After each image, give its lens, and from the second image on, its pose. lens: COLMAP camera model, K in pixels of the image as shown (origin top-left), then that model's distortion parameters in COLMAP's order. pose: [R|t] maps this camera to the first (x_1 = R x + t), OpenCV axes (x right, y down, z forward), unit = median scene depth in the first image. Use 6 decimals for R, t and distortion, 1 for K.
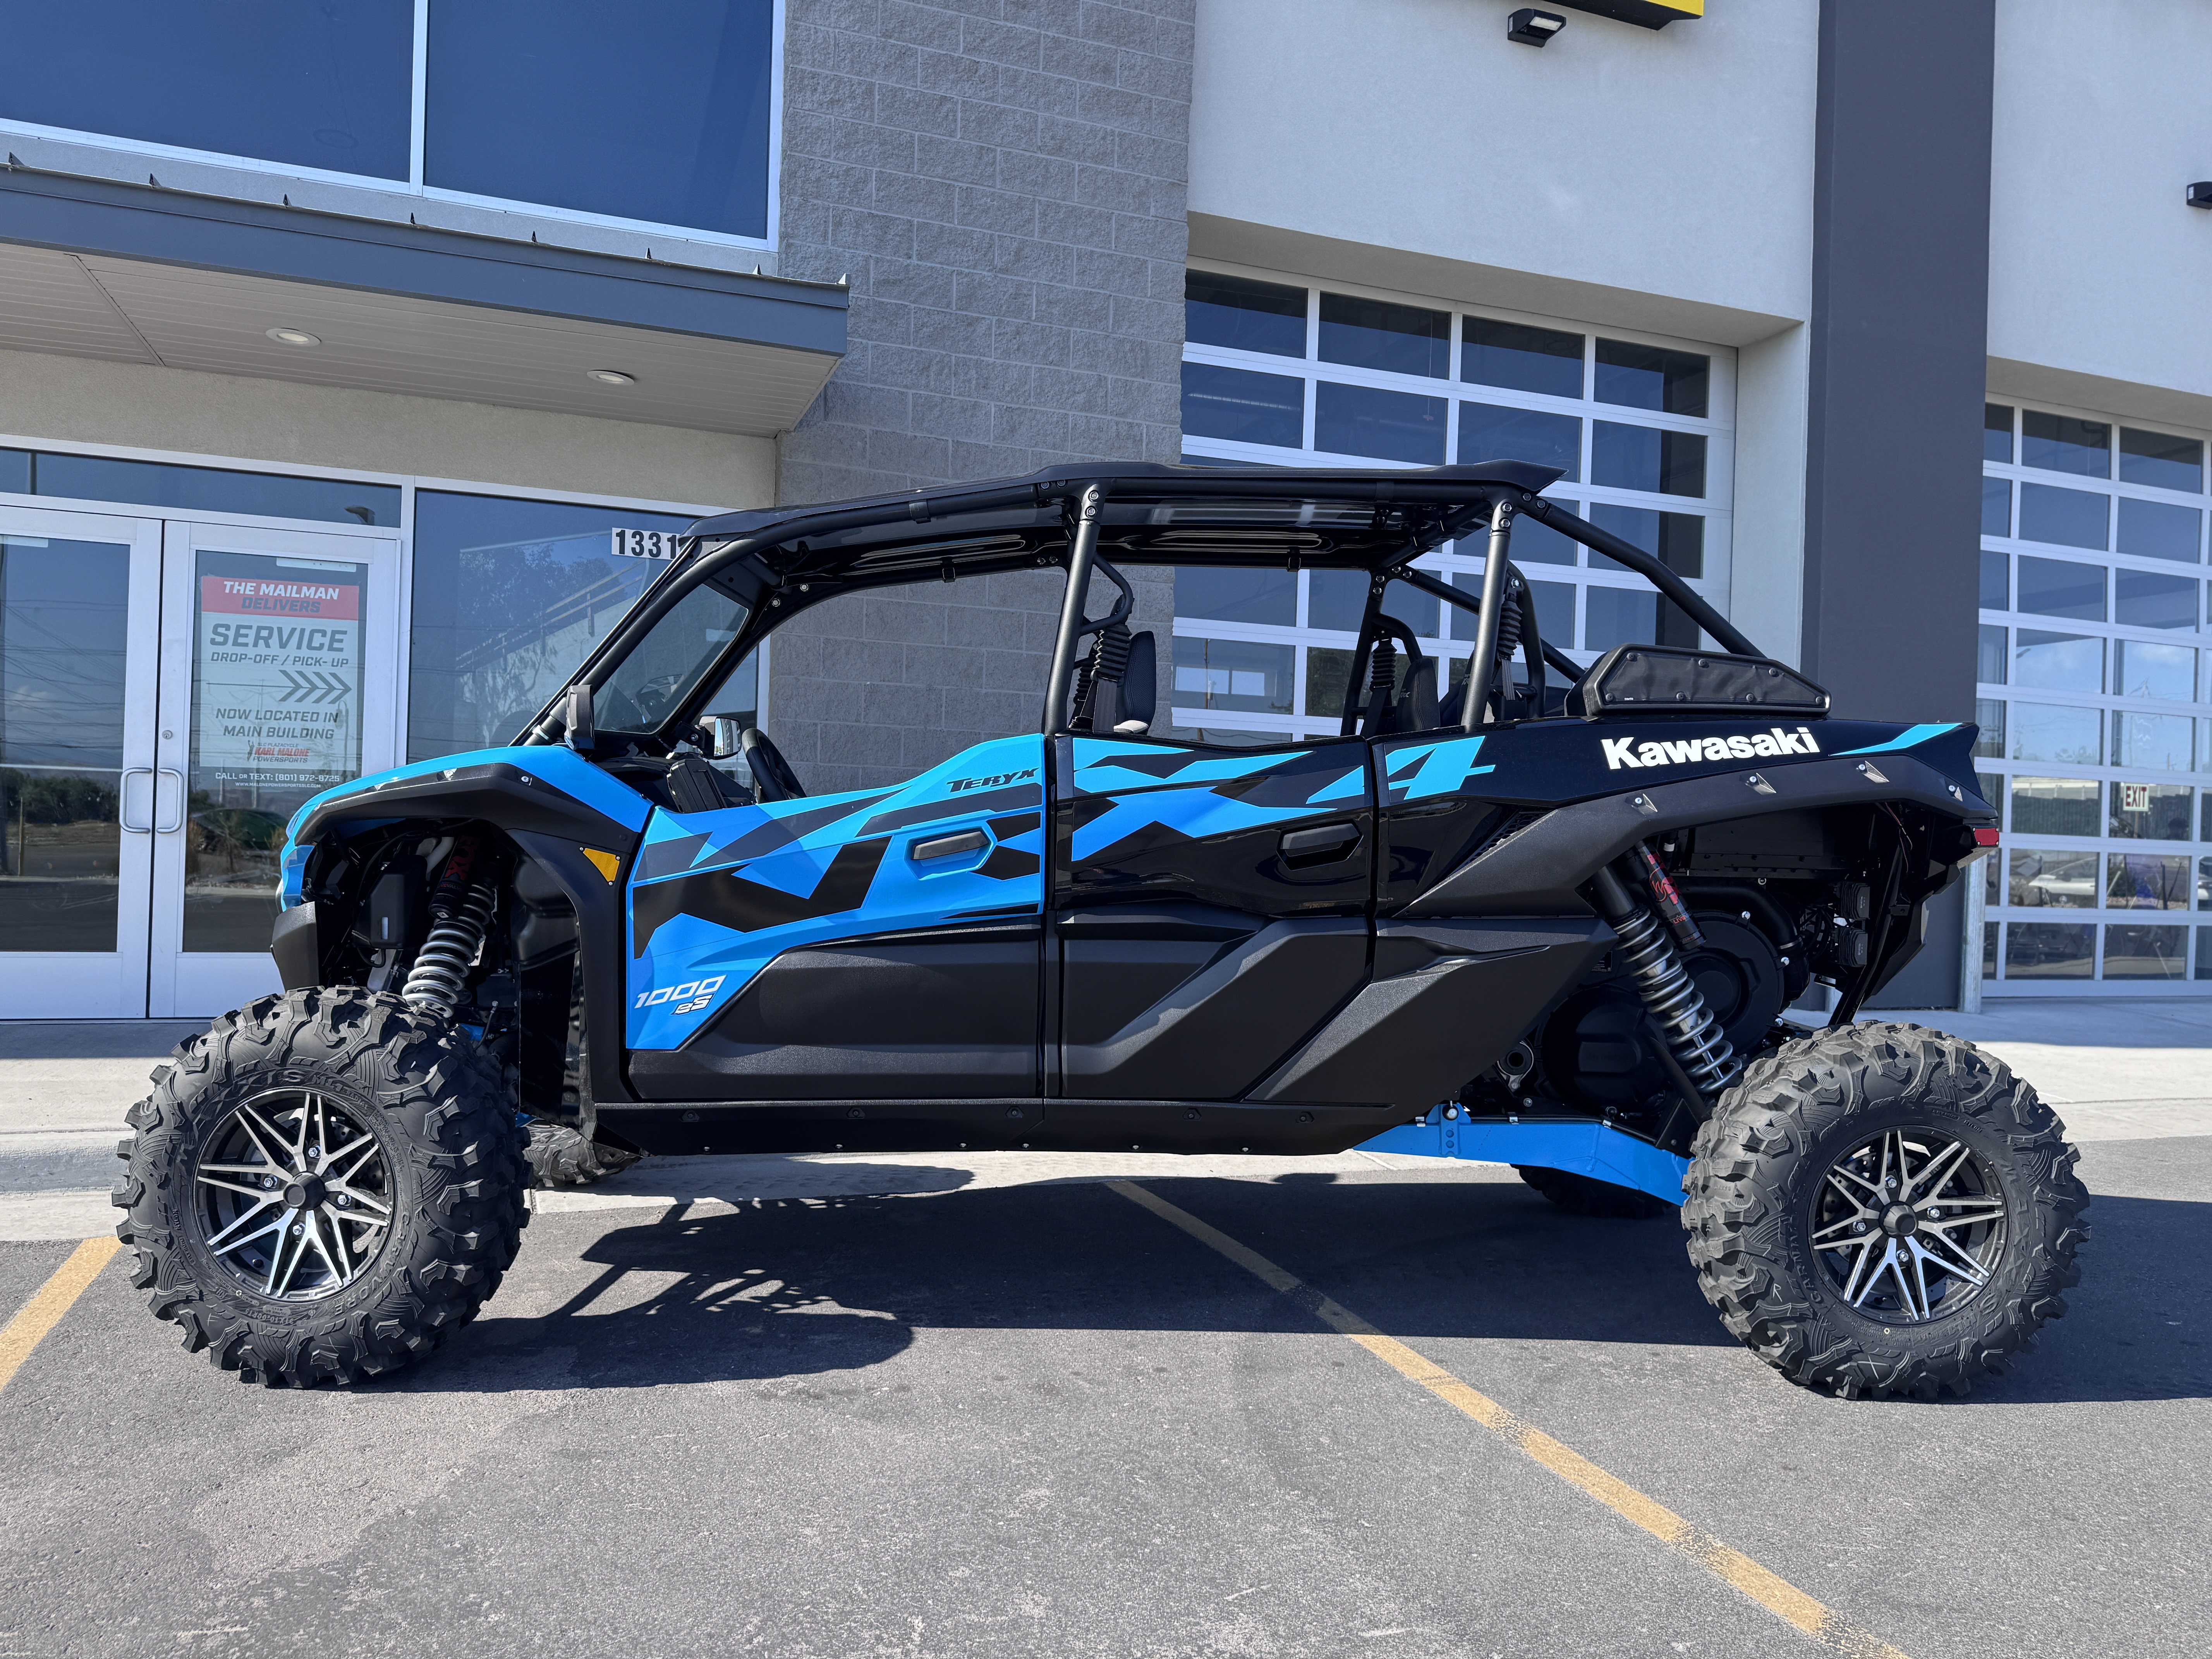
lens RADIAL K [[1532.0, 0, 1108.6], [0, 1532.0, 836.7], [0, 0, 1]] dist [-0.007884, -0.001514]
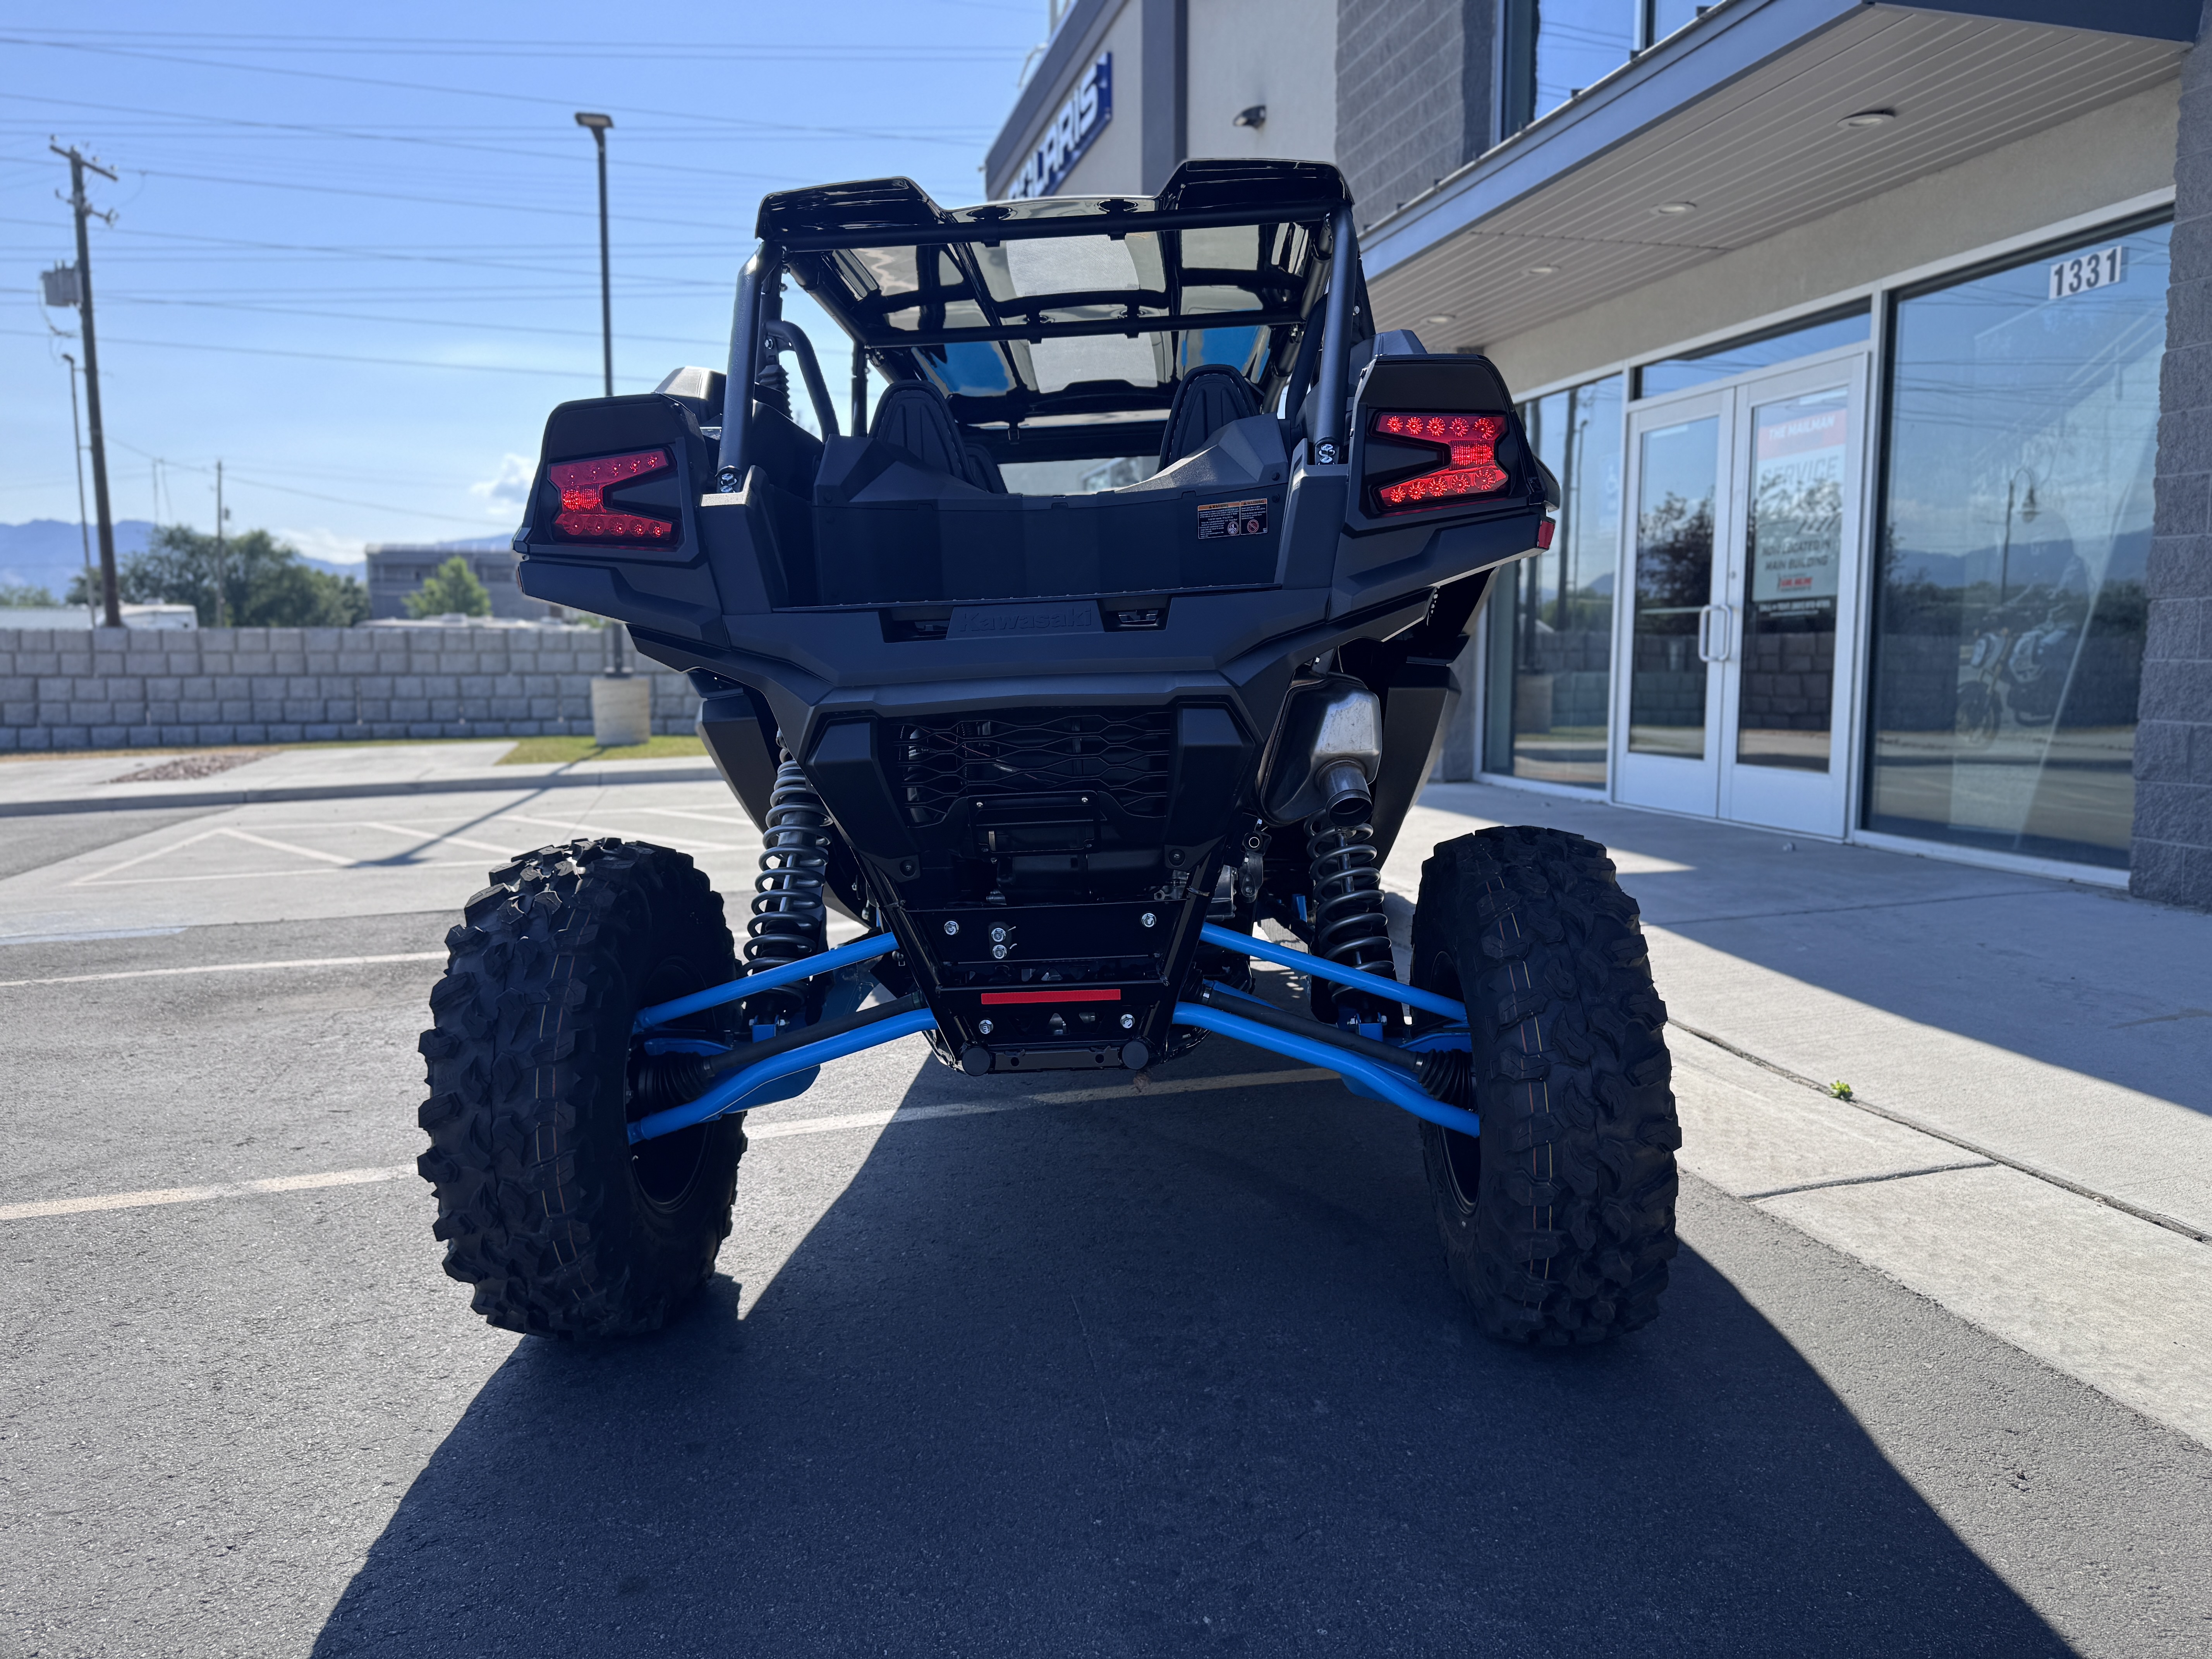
lens RADIAL K [[1532.0, 0, 1101.6], [0, 1532.0, 822.4], [0, 0, 1]] dist [-0.007884, -0.001514]
pose [[-0.100943, 0.079408, -0.991718, 0.542329], [0.005807, 0.996840, 0.079227, 0.023056], [0.994875, 0.002238, -0.101085, 0.583291]]
